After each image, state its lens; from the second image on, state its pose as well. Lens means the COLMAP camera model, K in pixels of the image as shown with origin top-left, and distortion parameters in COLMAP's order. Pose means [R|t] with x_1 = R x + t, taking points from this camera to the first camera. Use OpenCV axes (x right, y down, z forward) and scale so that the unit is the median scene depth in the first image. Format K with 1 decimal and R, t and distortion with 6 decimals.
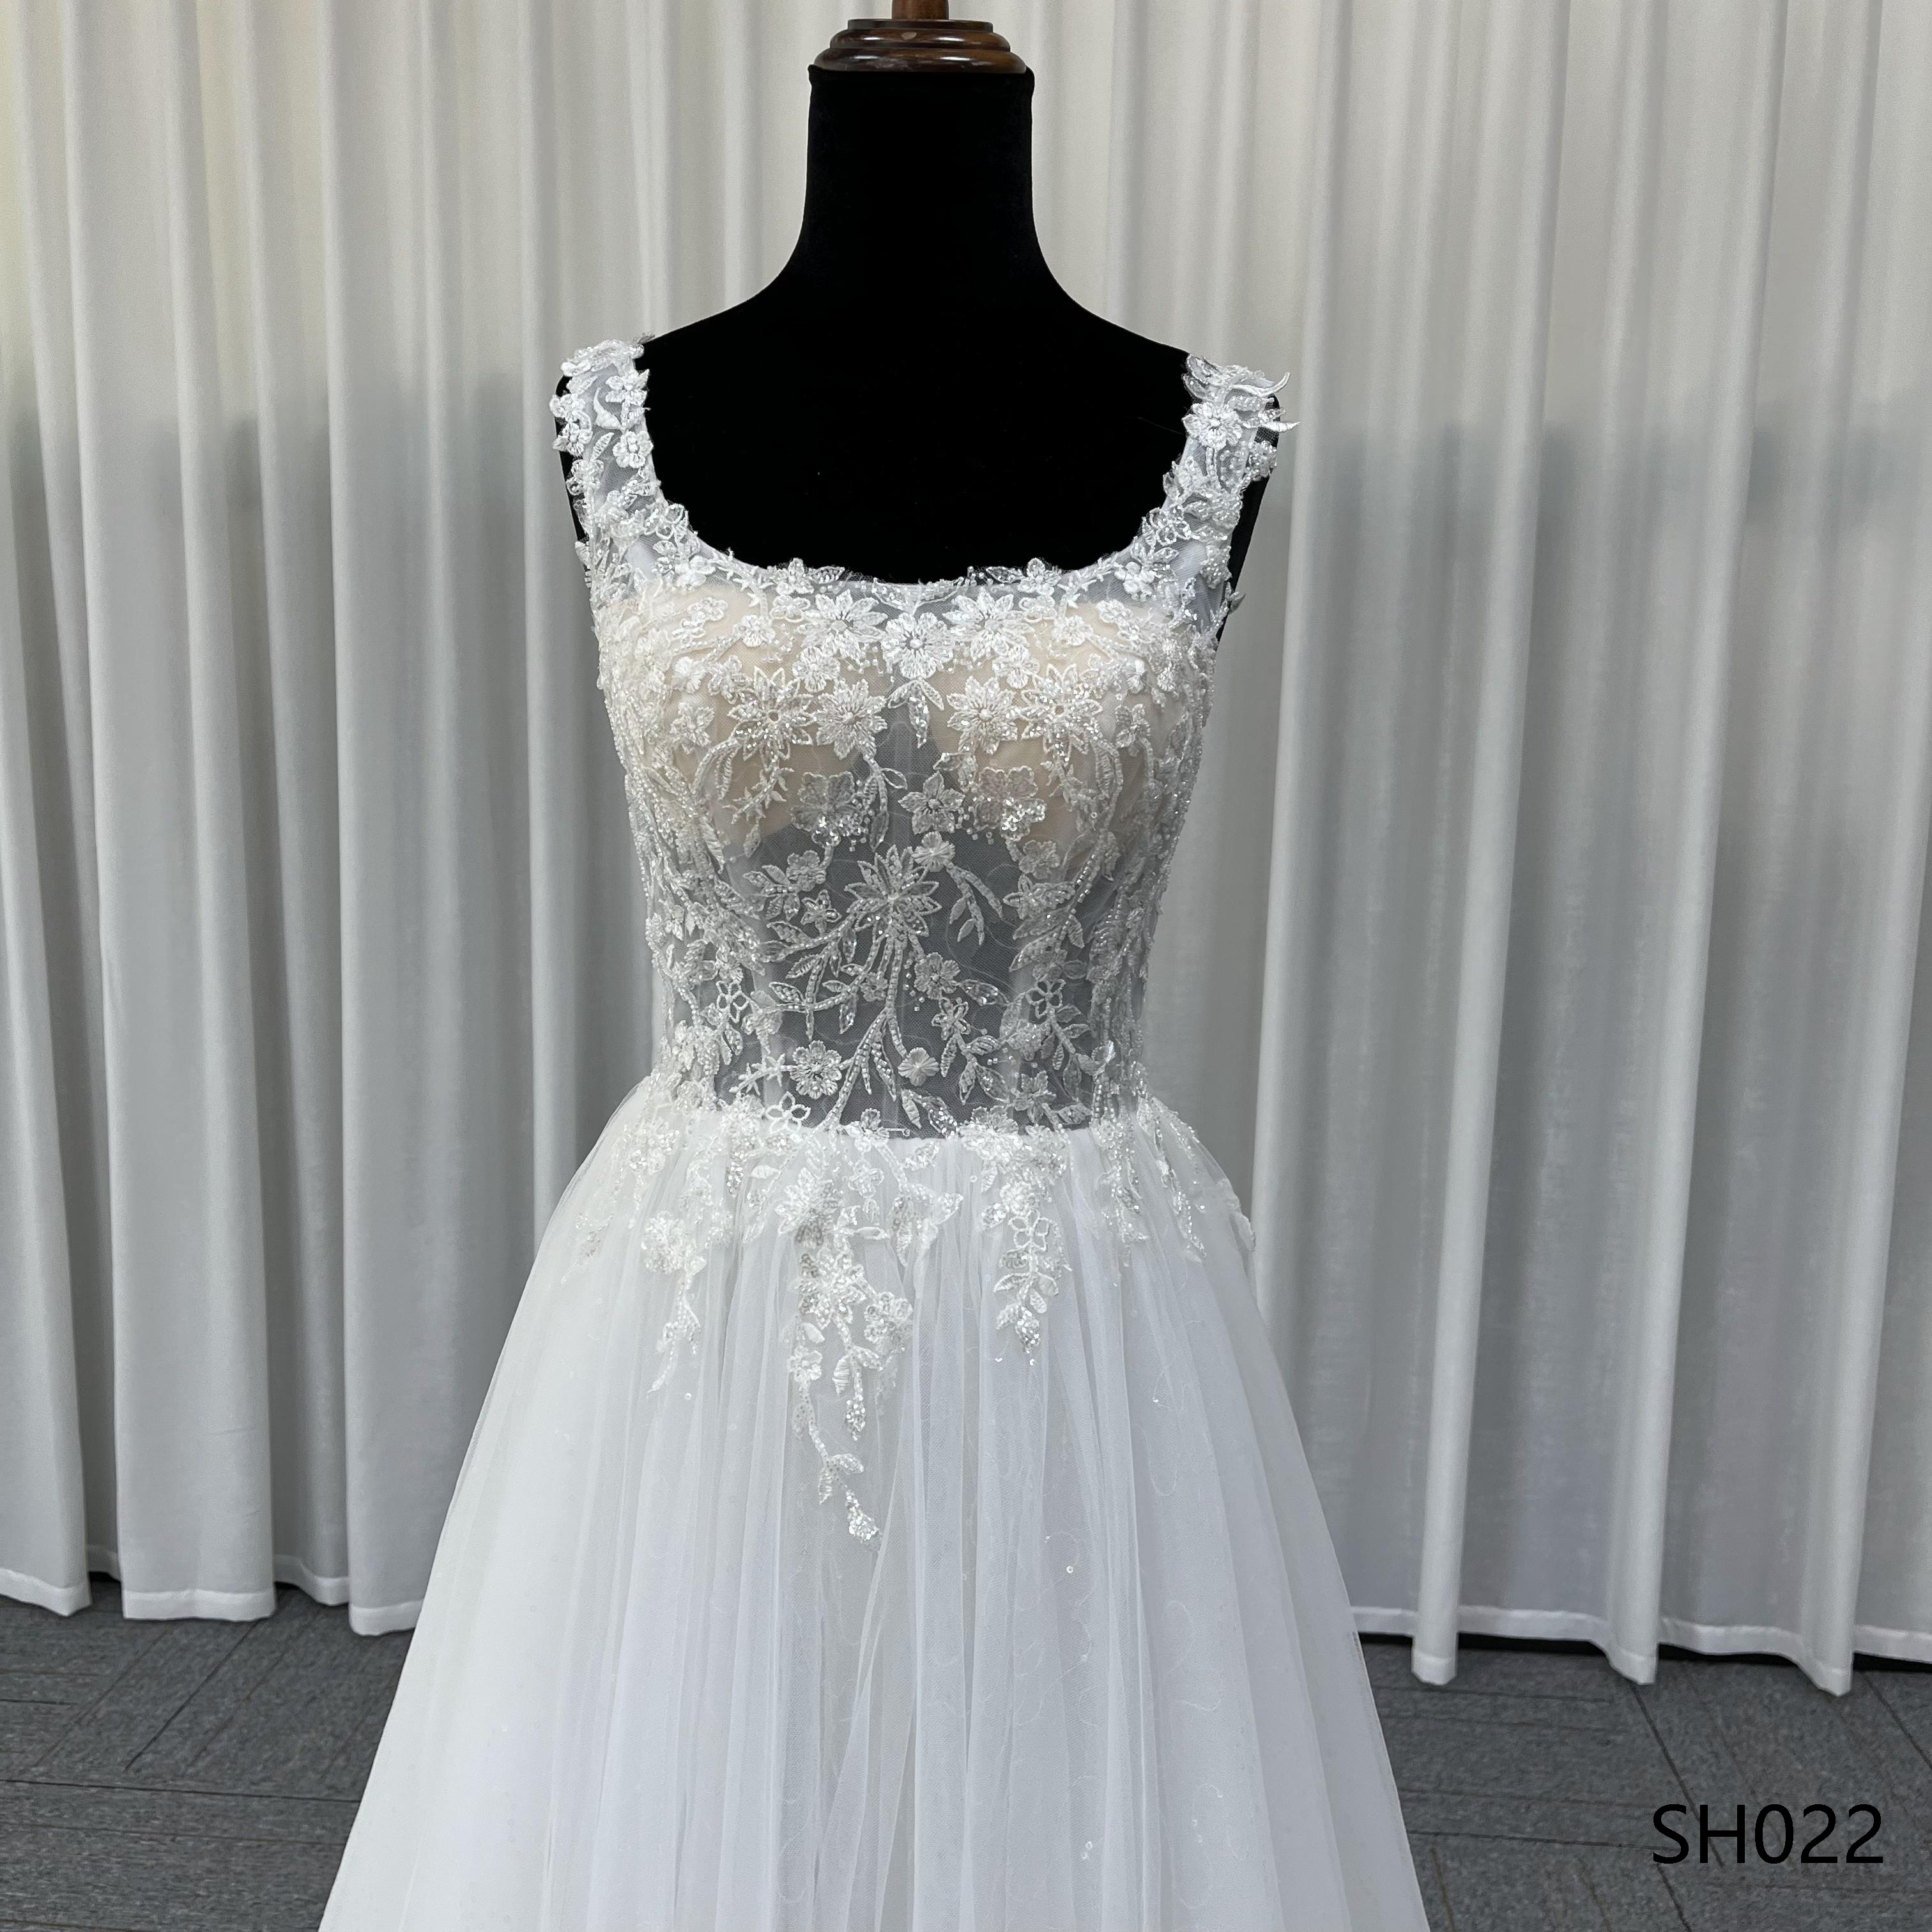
lens RADIAL K [[1904.2, 0, 966.0], [0, 1904.2, 966.0], [0, 0, 1]] dist [0.133128, -0.426397]
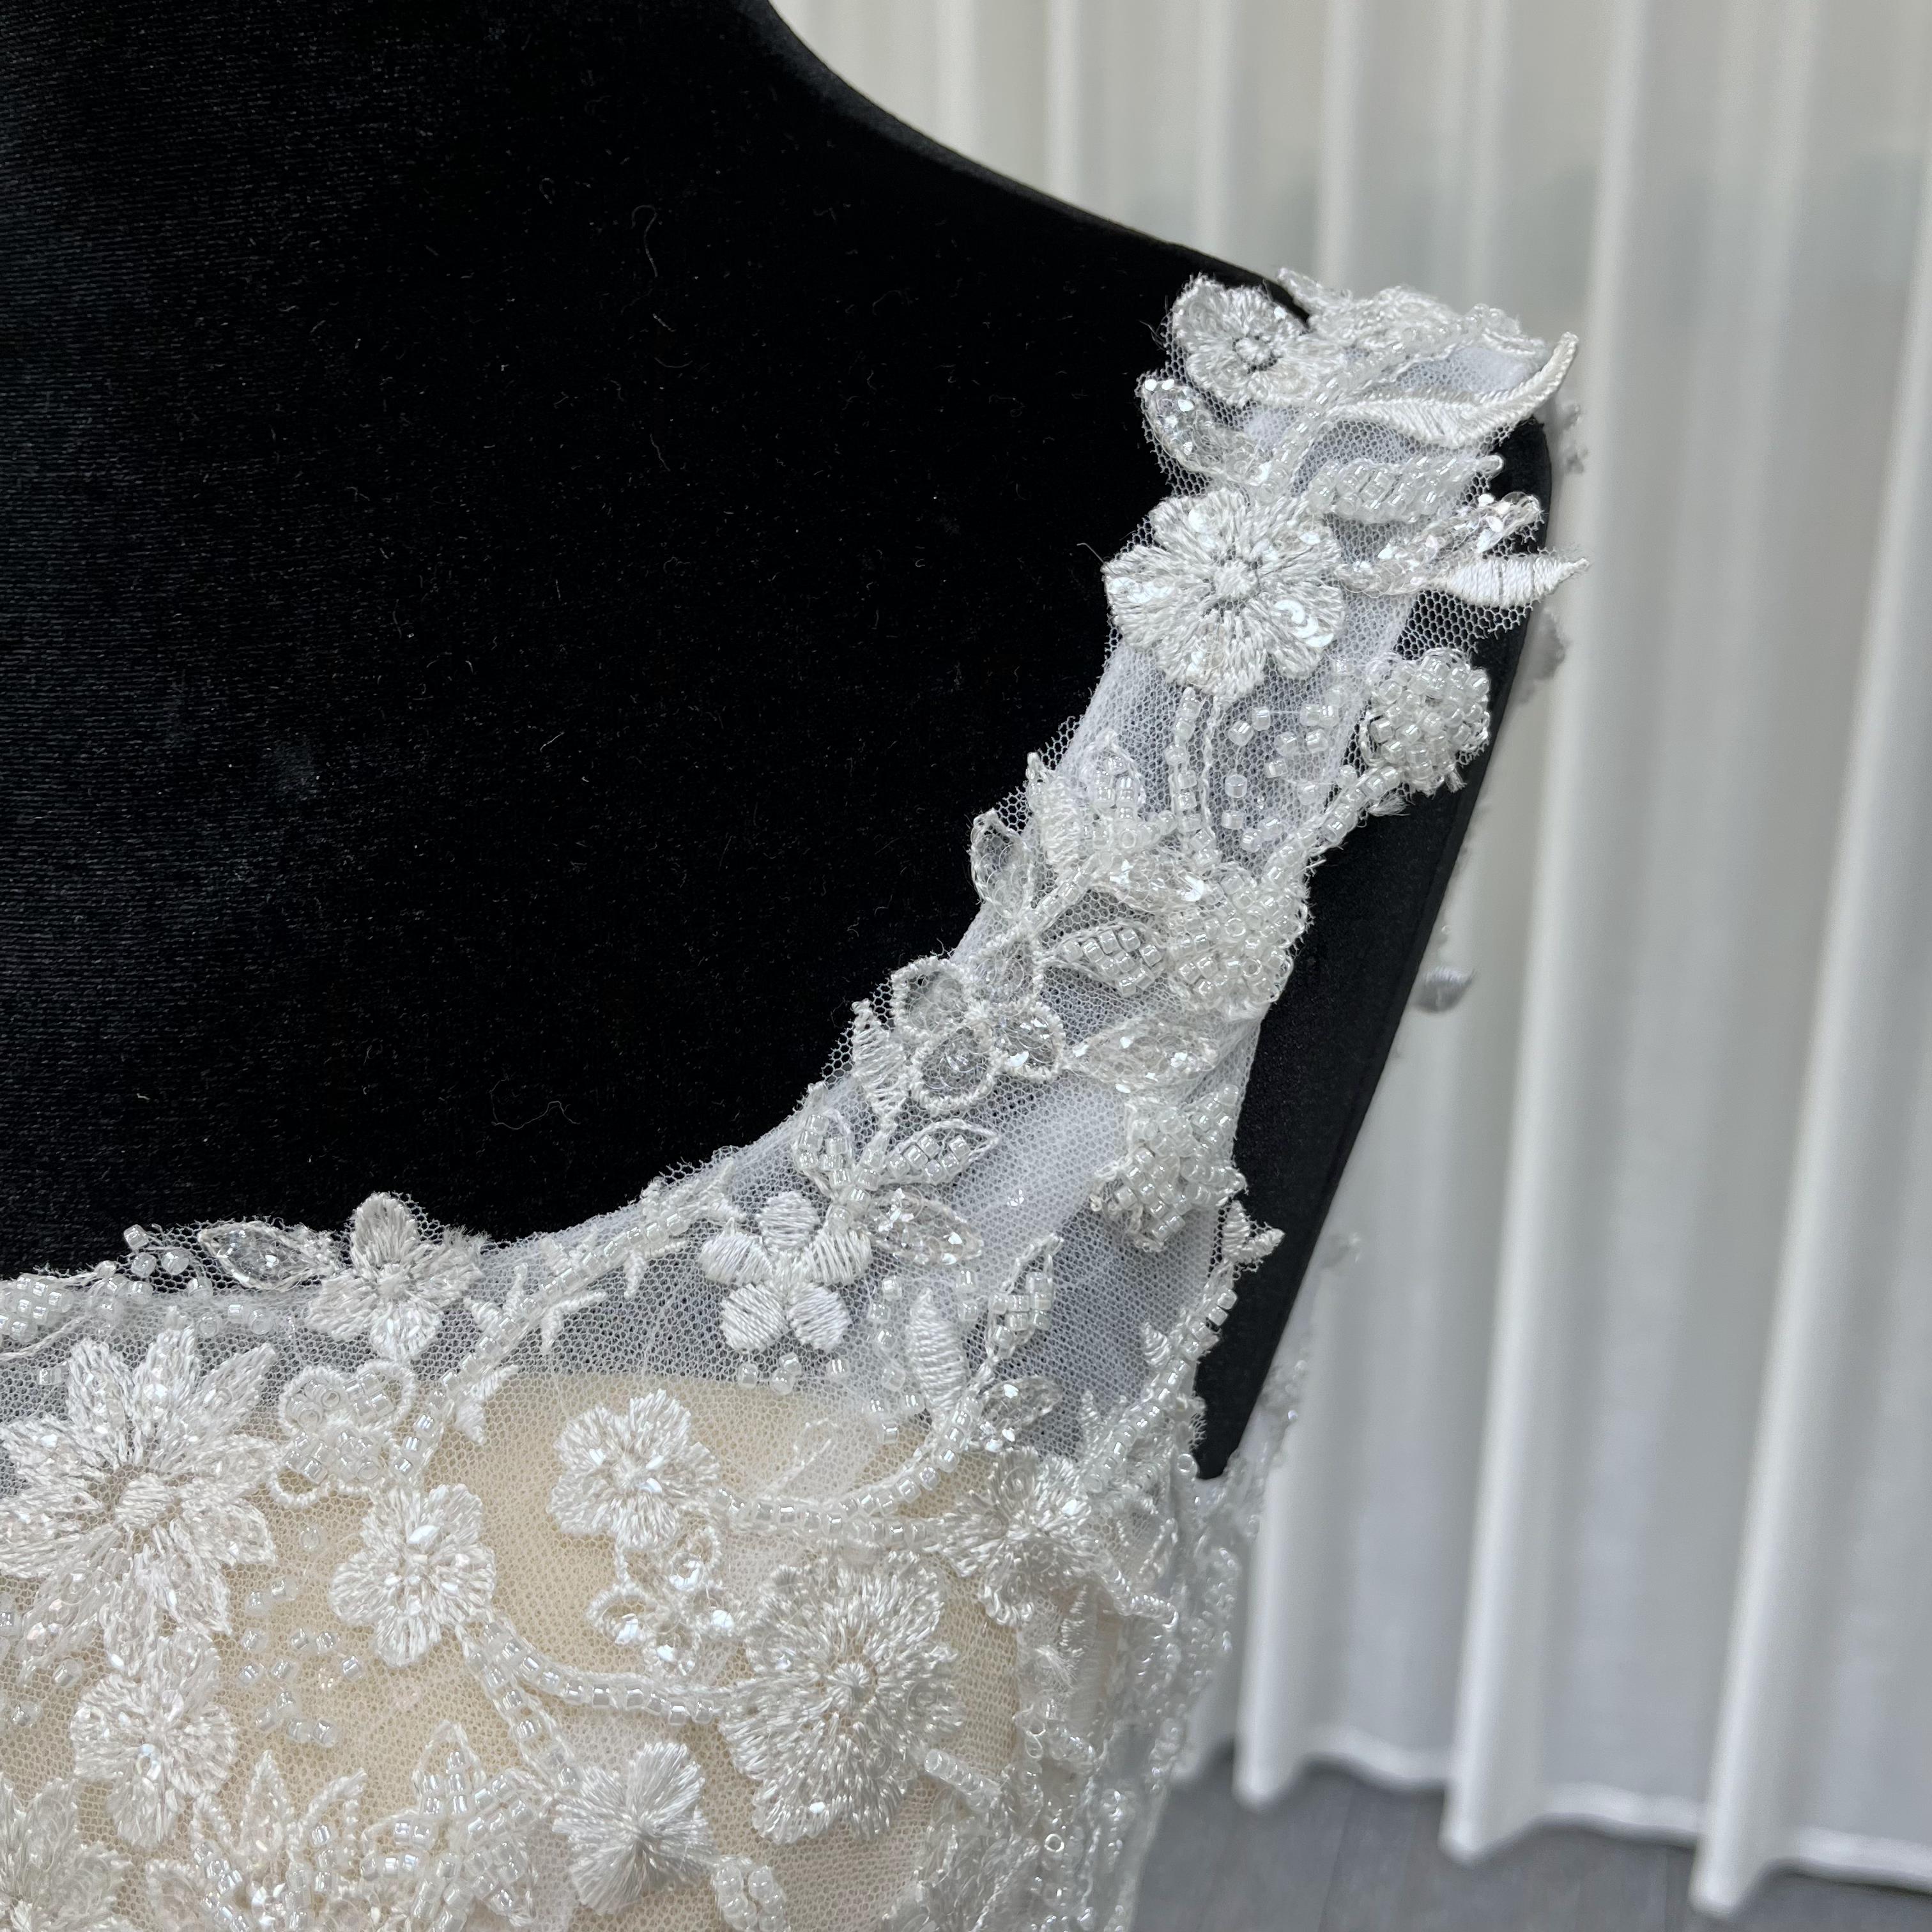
lens RADIAL K [[2018.1, 0, 962.7], [0, 2018.1, 1086.8], [0, 0, 1]] dist [0.005375, -0.003682]
pose [[0.960276, 0.078135, -0.267888, 0.179096], [-0.036155, 0.986745, 0.158202, -0.268333], [0.276699, -0.142233, 0.950372, 0.755998]]
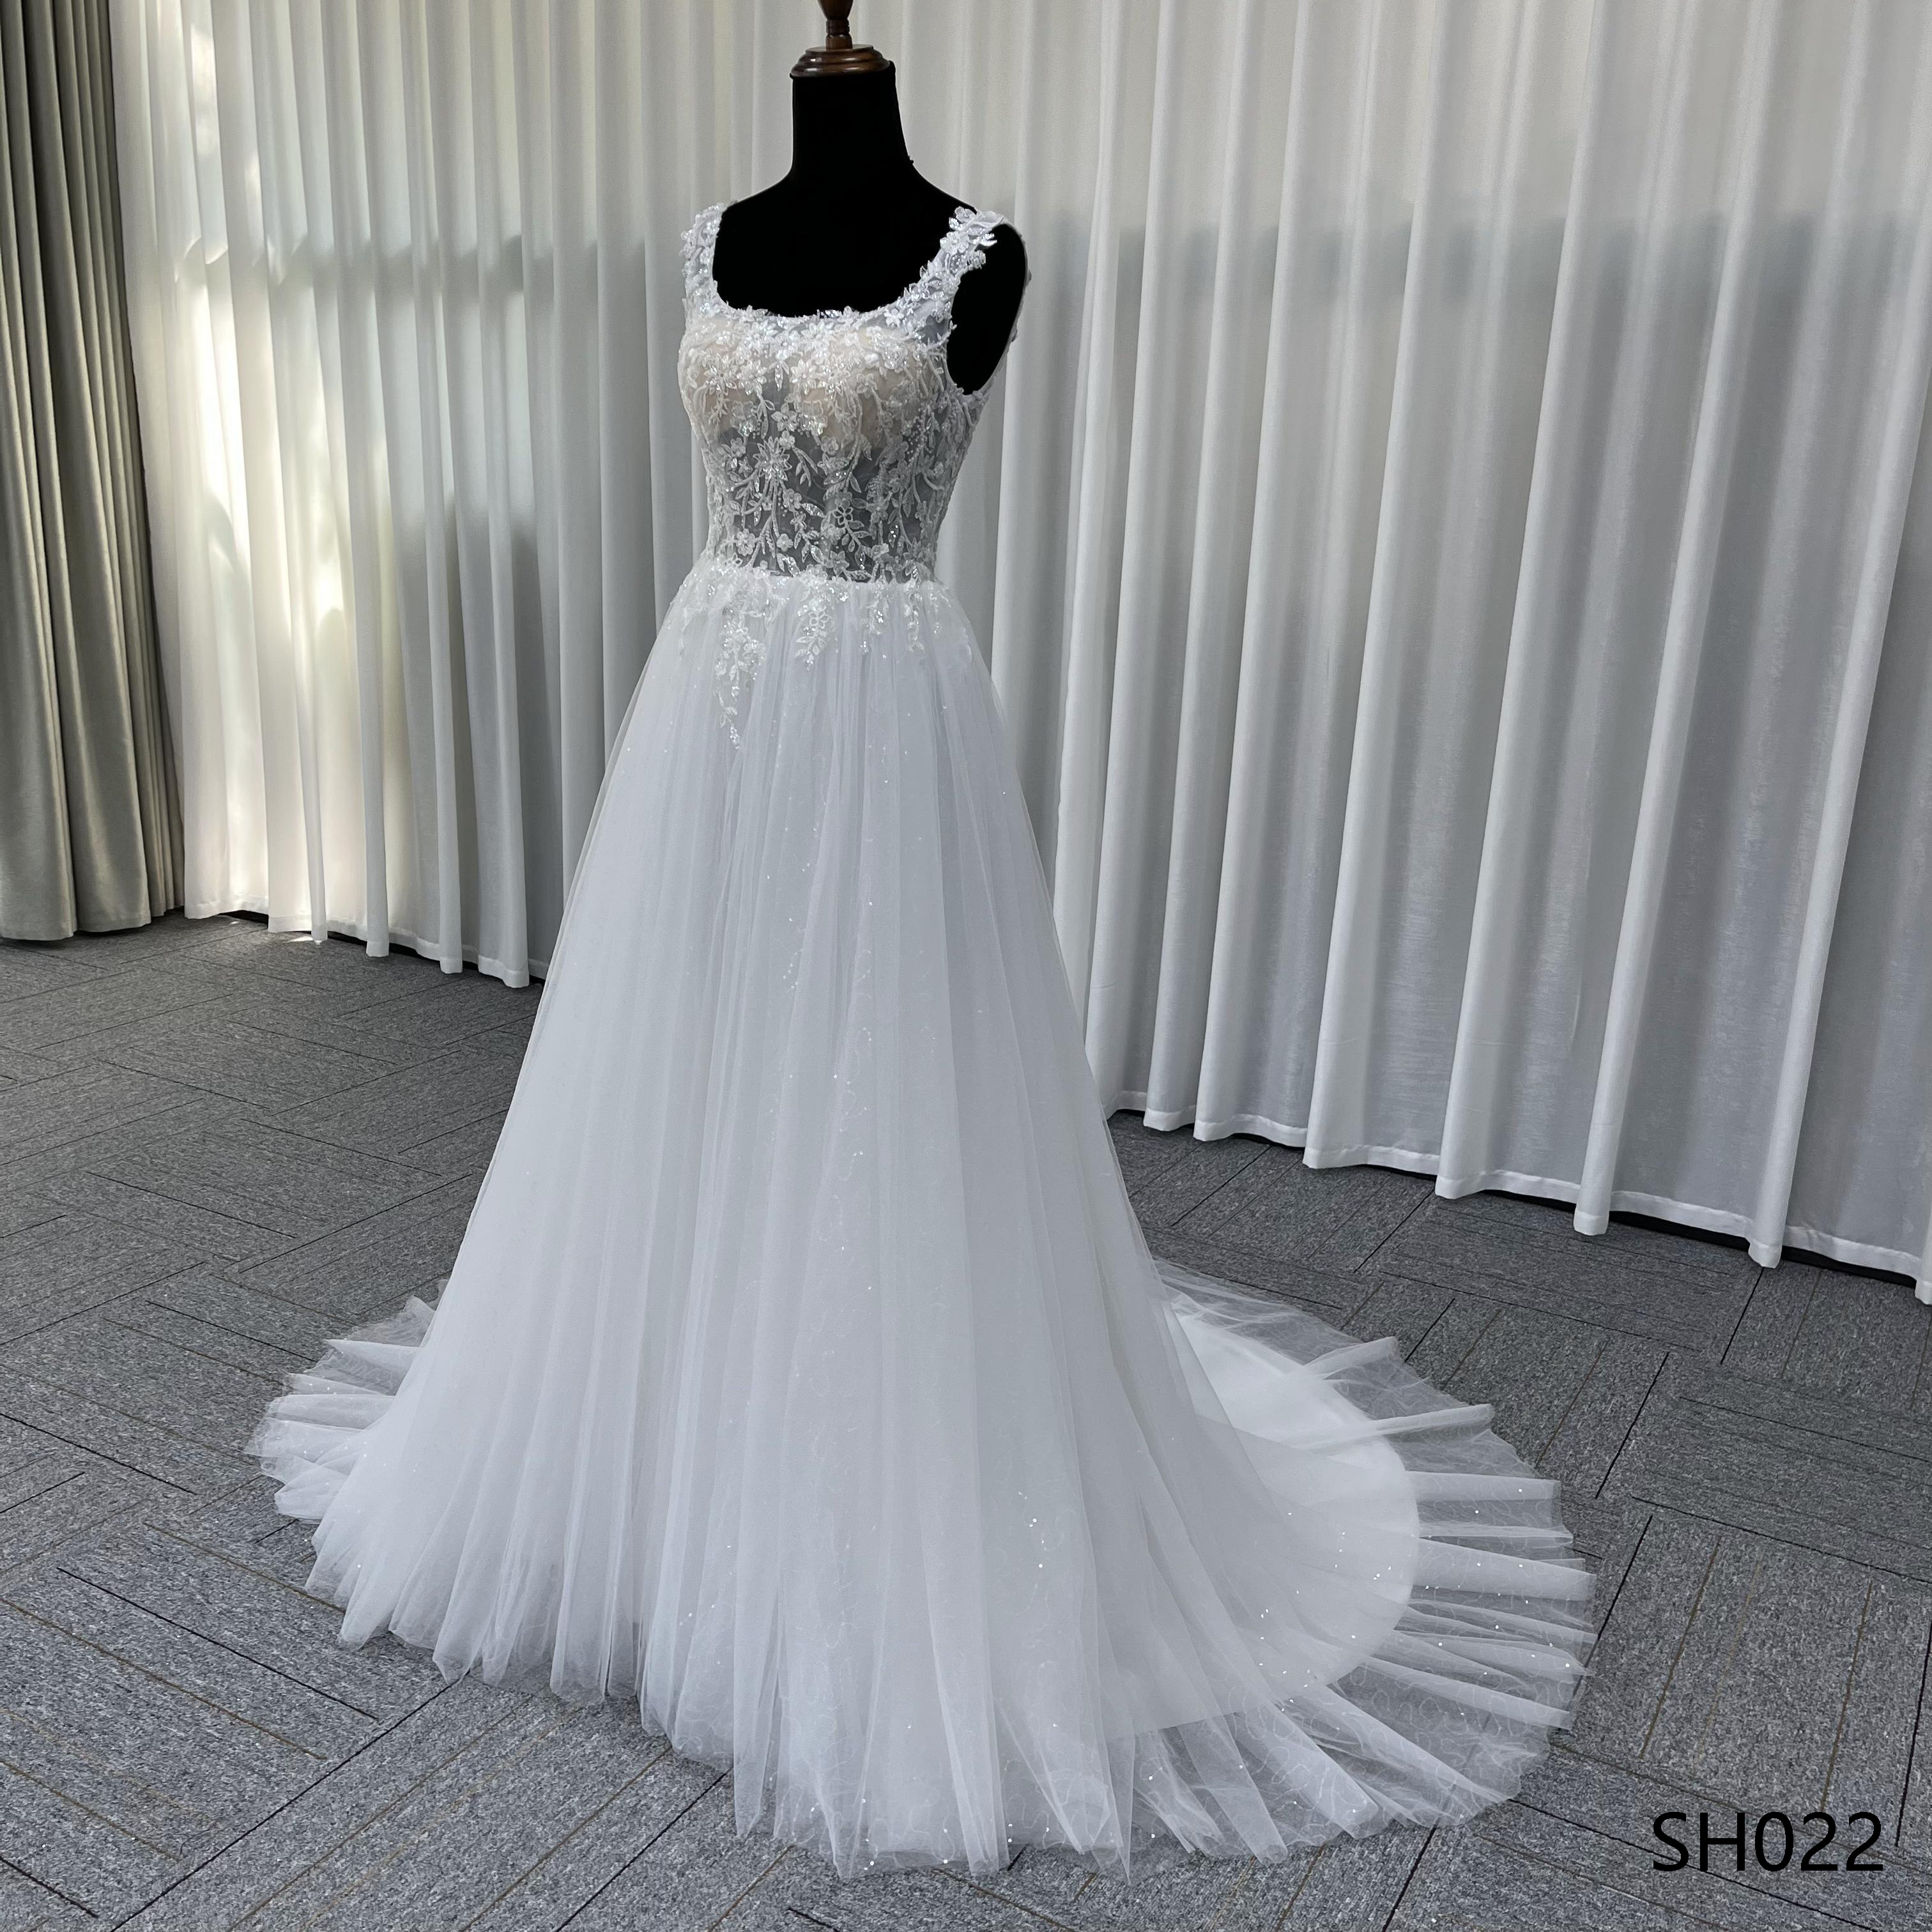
lens RADIAL K [[1941.4, 0, 975.5], [0, 1941.4, 1005.2], [0, 0, 1]] dist [0.022515, -0.034843]
pose [[0.918343, 0.141540, -0.369613, 1.086245], [-0.099445, 0.986427, 0.130661, 0.264547], [0.383090, -0.083235, 0.919953, -1.035748]]
